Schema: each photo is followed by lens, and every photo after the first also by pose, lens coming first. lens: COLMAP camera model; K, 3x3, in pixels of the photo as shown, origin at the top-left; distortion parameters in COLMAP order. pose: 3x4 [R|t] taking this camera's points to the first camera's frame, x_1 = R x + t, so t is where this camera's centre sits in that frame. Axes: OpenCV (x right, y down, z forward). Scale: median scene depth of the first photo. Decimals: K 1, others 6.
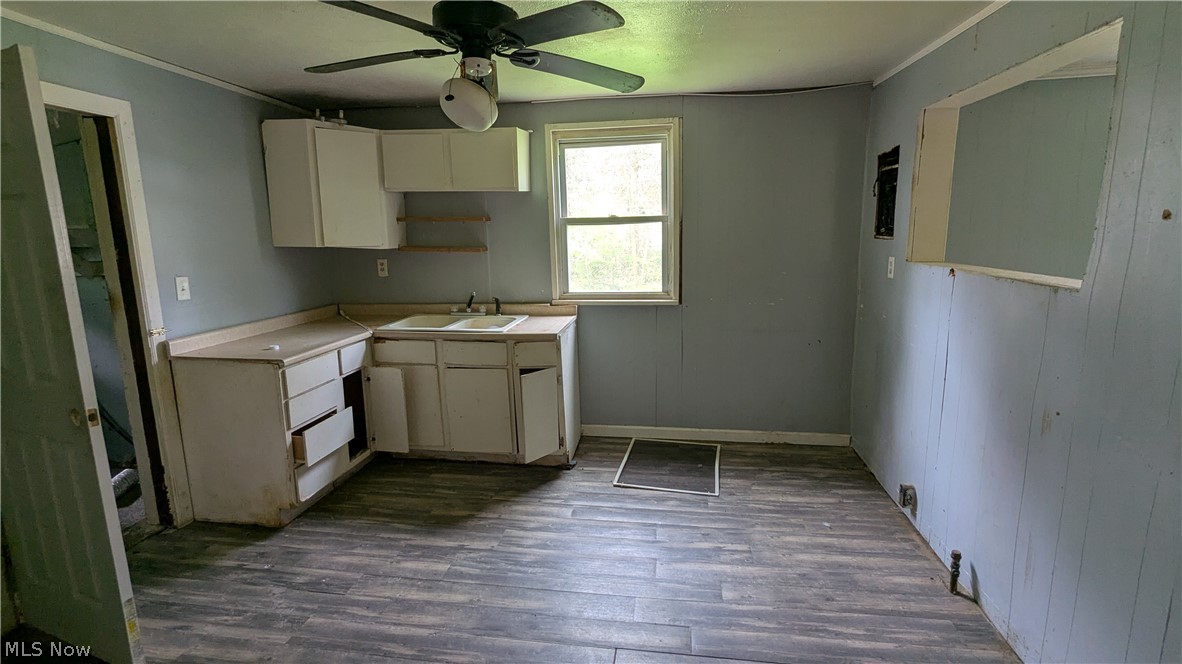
lens RADIAL K [[559.2, 0, 593.4], [0, 559.2, 329.1], [0, 0, 1]] dist [-0.002393, 0.001593]
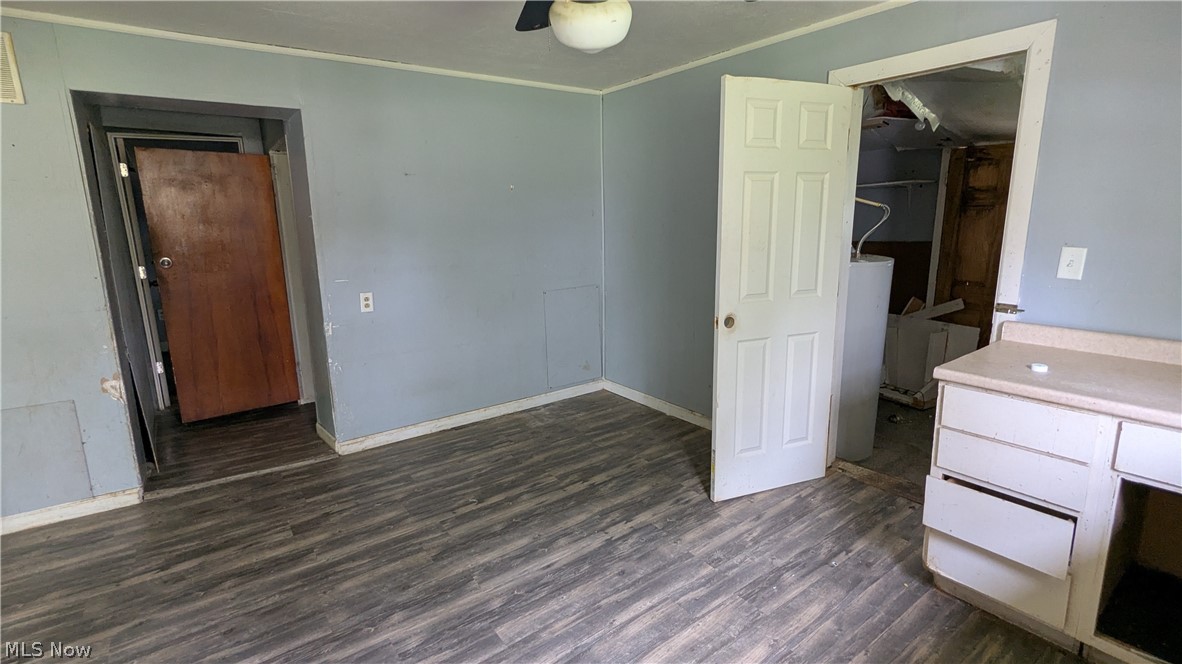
lens RADIAL K [[559.2, 0, 592.2], [0, 559.2, 328.9], [0, 0, 1]] dist [-0.002393, 0.001593]
pose [[-0.713369, 0.170136, -0.679823, 0.198476], [-0.088809, 0.940313, 0.328519, -0.156662], [0.695139, 0.294730, -0.655680, 0.951820]]
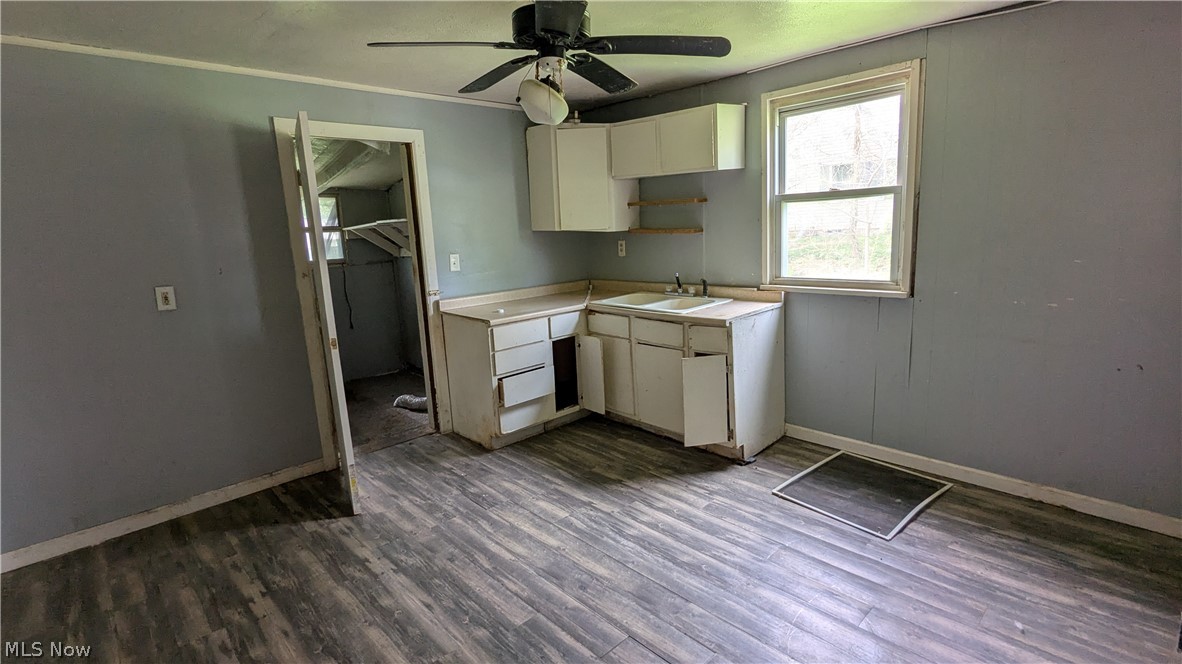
lens RADIAL K [[559.2, 0, 592.7], [0, 559.2, 329.4], [0, 0, 1]] dist [-0.002393, 0.001593]
pose [[0.785950, 0.096881, -0.610652, 0.341471], [-0.074308, 0.995290, 0.062265, -0.018138], [0.613808, -0.003561, 0.789447, 0.111991]]
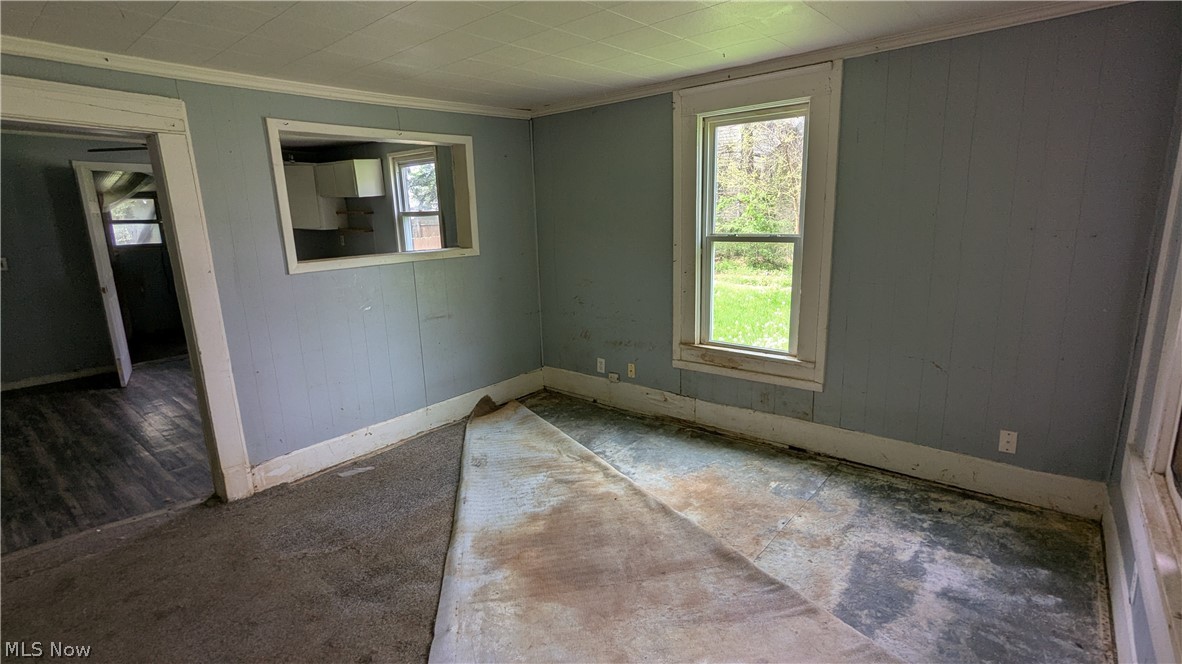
lens RADIAL K [[559.2, 0, 591.5], [0, 559.2, 328.6], [0, 0, 1]] dist [-0.002393, 0.001593]
pose [[0.850543, 0.110910, -0.514078, 1.492395], [-0.086473, 0.993698, 0.071315, -0.037483], [0.518748, -0.016203, 0.854774, -0.087527]]
